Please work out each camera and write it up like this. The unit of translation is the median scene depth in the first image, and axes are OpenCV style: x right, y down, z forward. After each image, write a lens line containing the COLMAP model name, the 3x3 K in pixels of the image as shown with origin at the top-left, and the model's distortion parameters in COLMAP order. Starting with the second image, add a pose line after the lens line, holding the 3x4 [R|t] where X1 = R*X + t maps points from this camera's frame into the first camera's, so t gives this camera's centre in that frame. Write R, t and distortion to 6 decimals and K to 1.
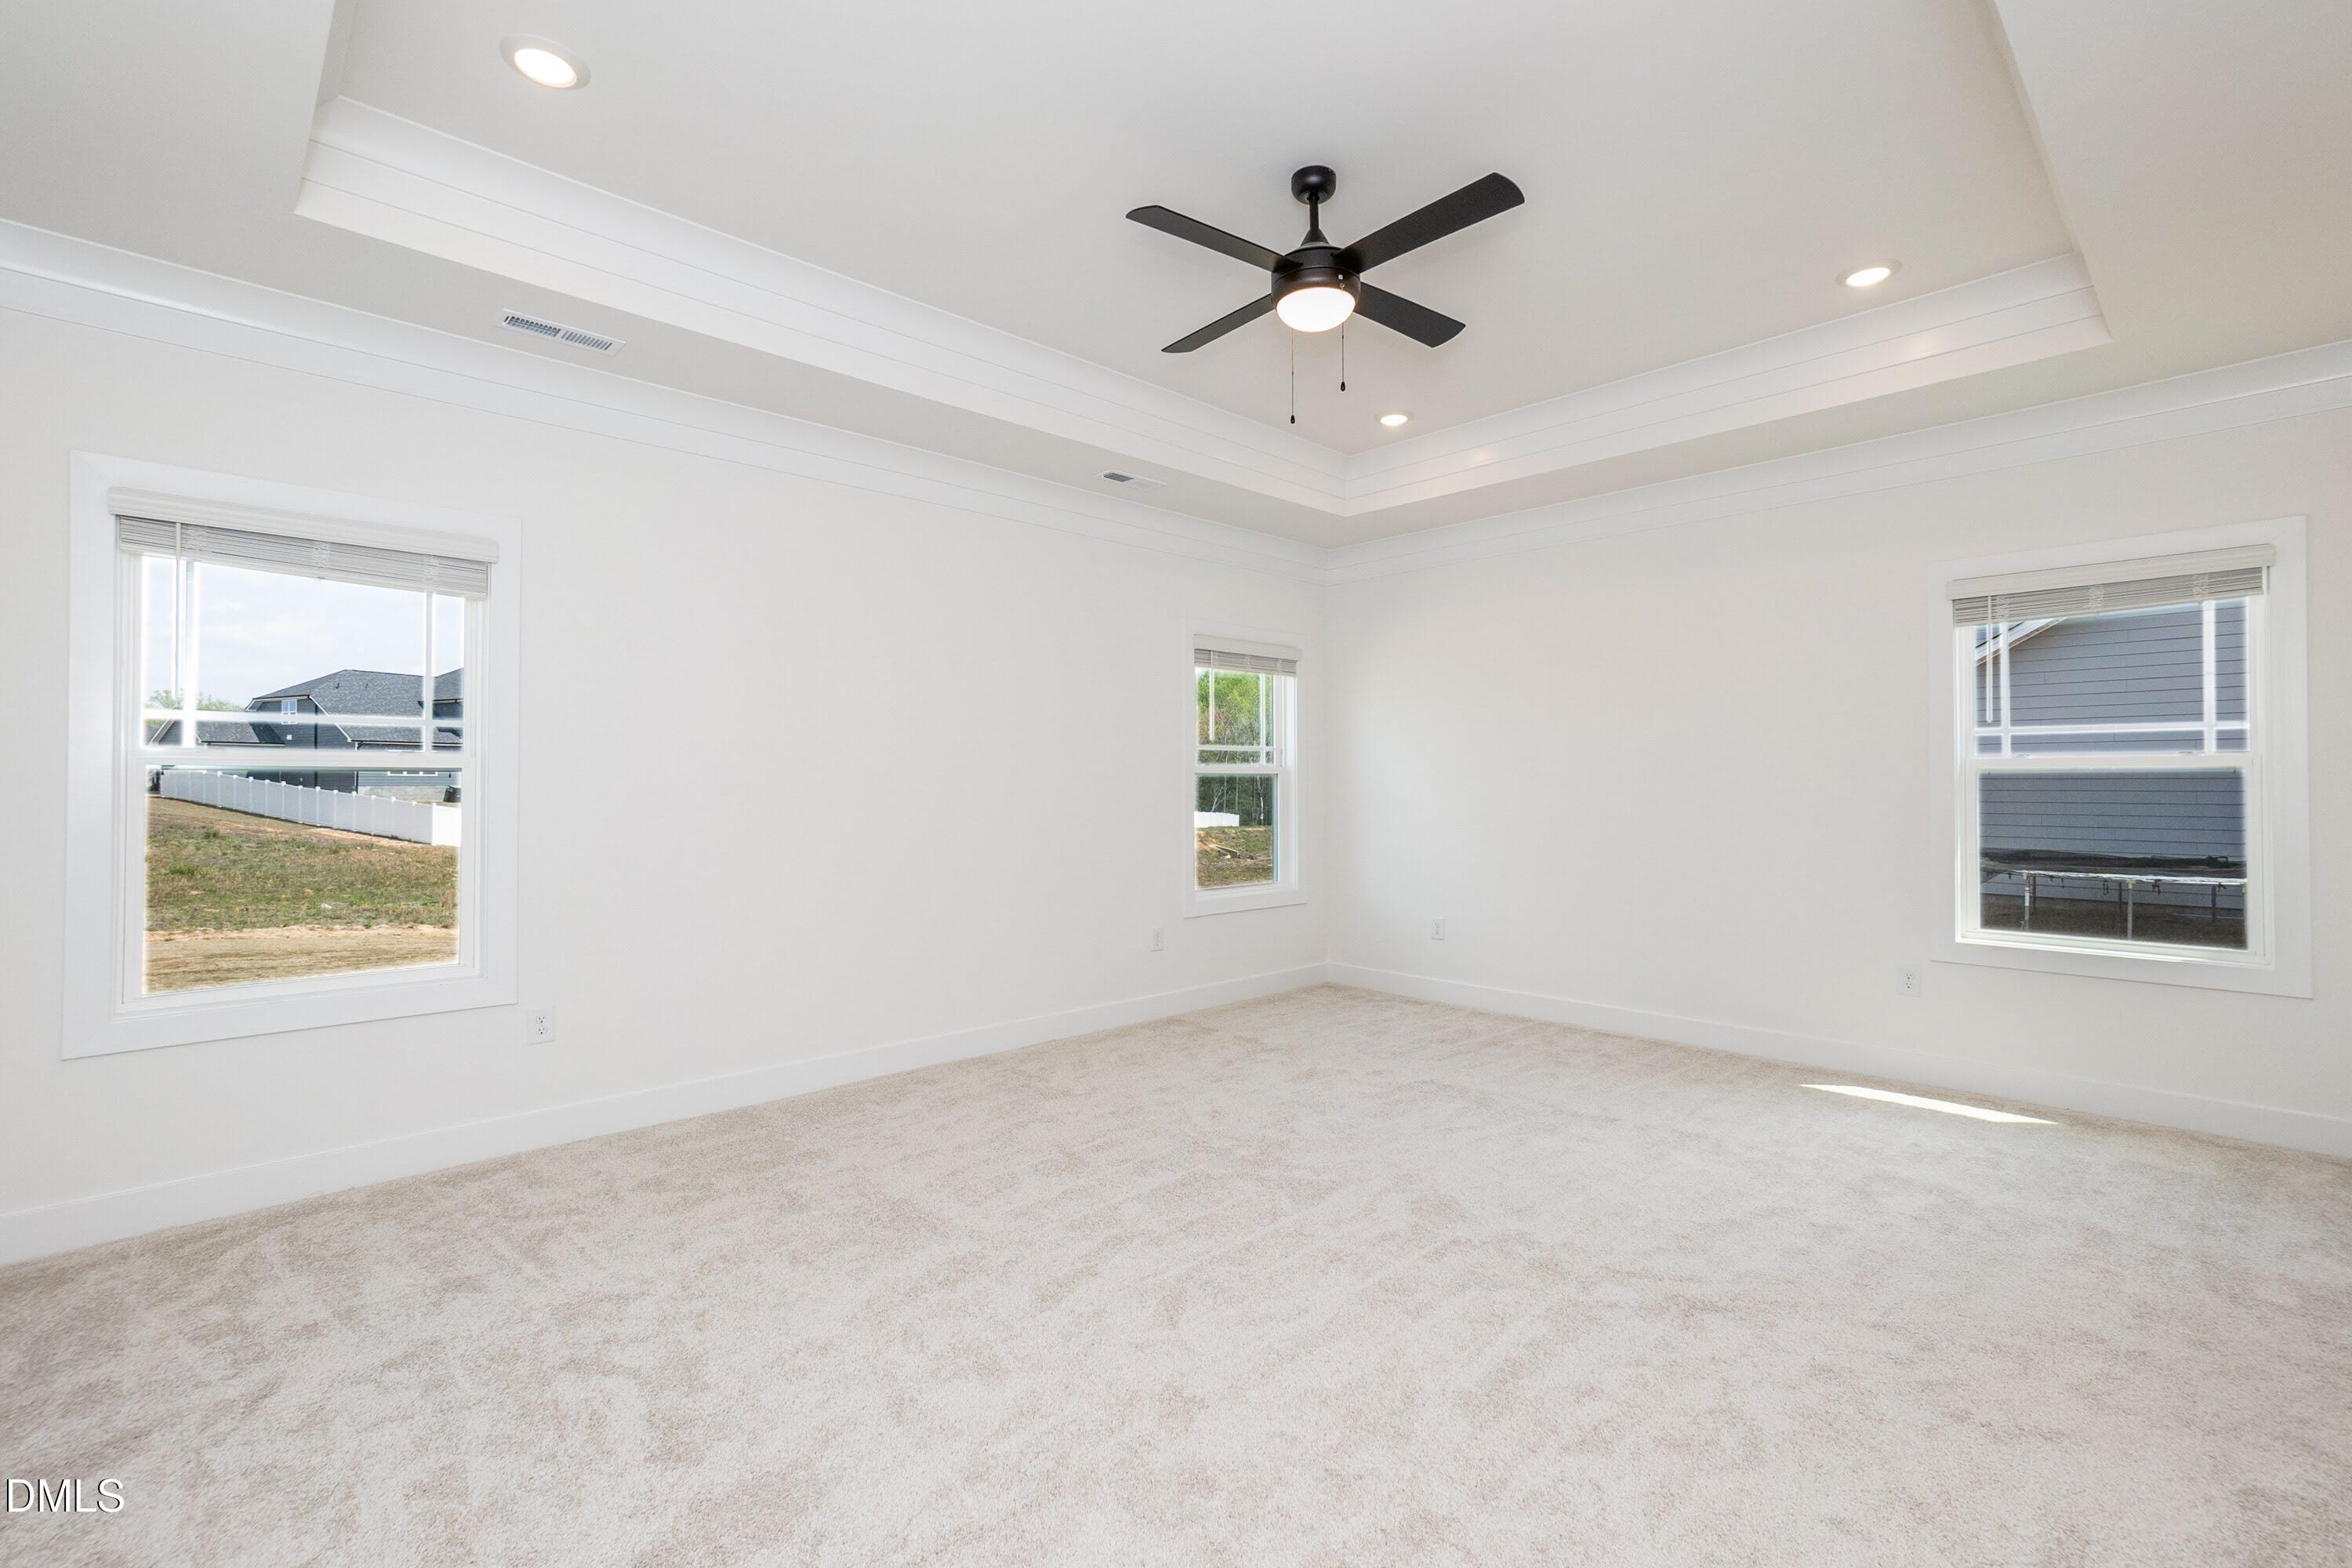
lens RADIAL K [[1019.3, 0, 1164.7], [0, 1019.3, 792.9], [0, 0, 1]] dist [0.000542, 0.000126]
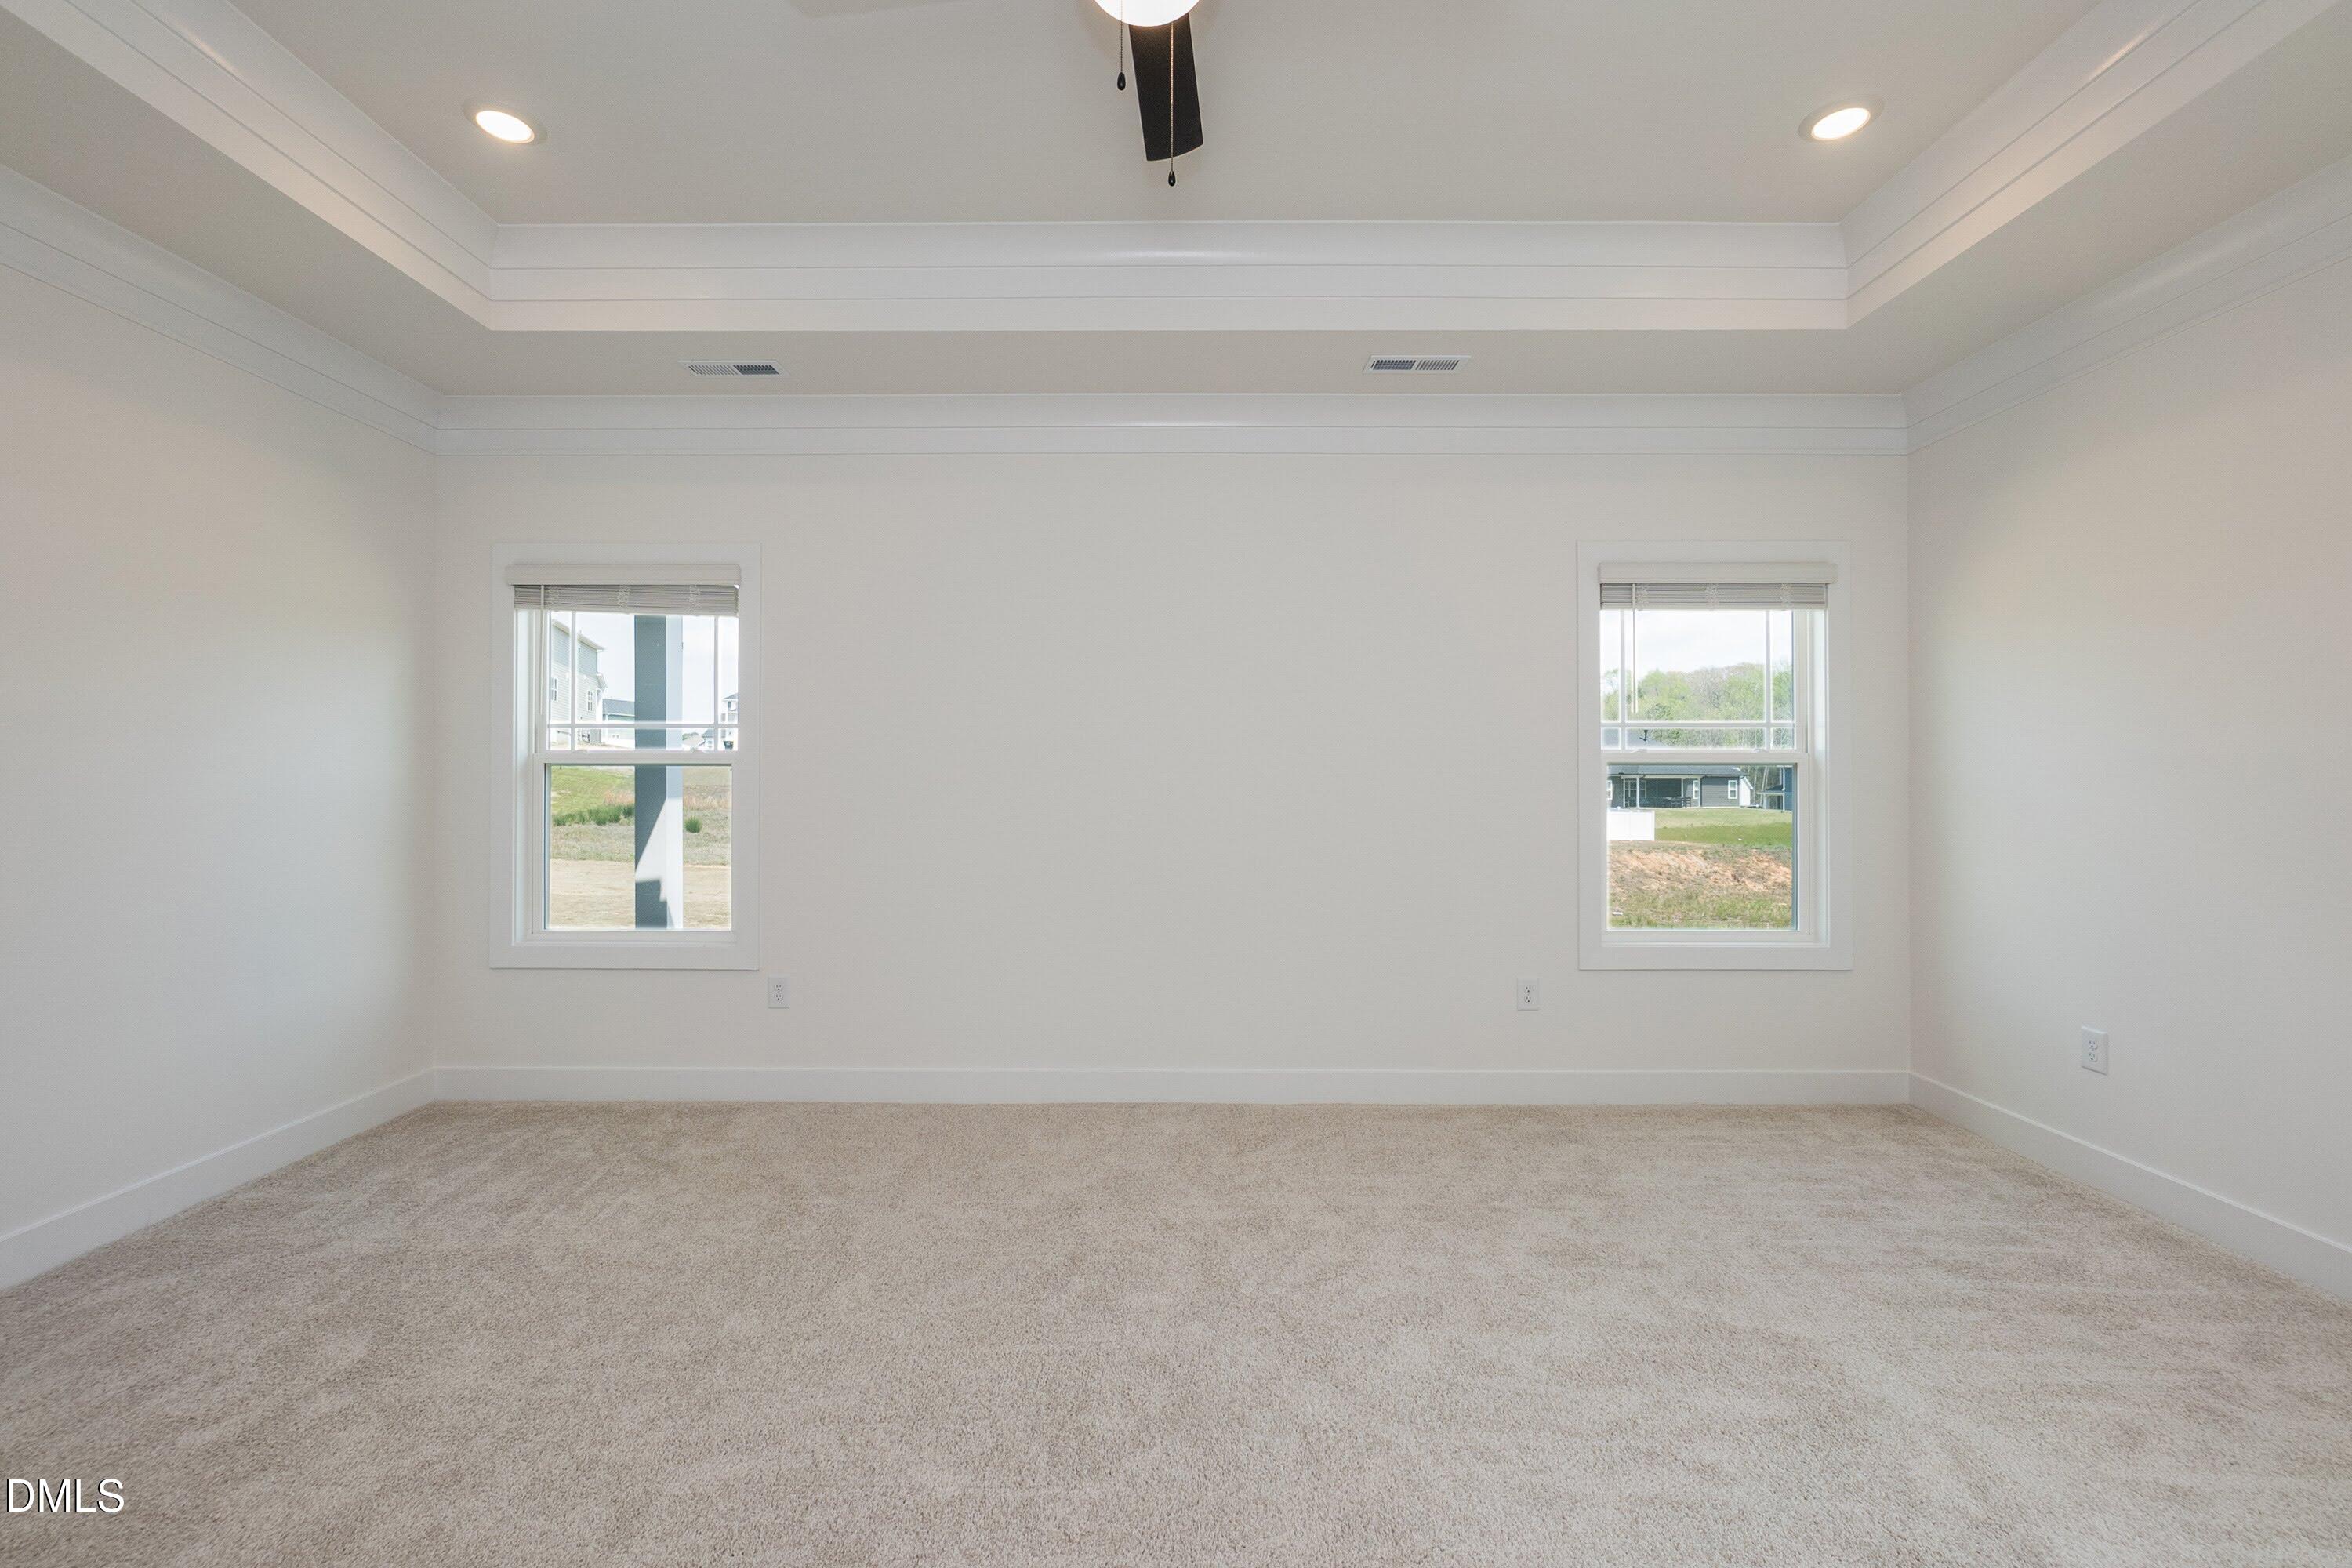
lens RADIAL K [[1040.8, 0, 1175.1], [0, 1040.8, 776.2], [0, 0, 1]] dist [-0.000464, 0.000630]
pose [[0.724238, 0.003164, -0.689543, 0.532426], [-0.005544, 0.999984, -0.001235, -0.011453], [0.689528, 0.004718, 0.724244, 0.509248]]
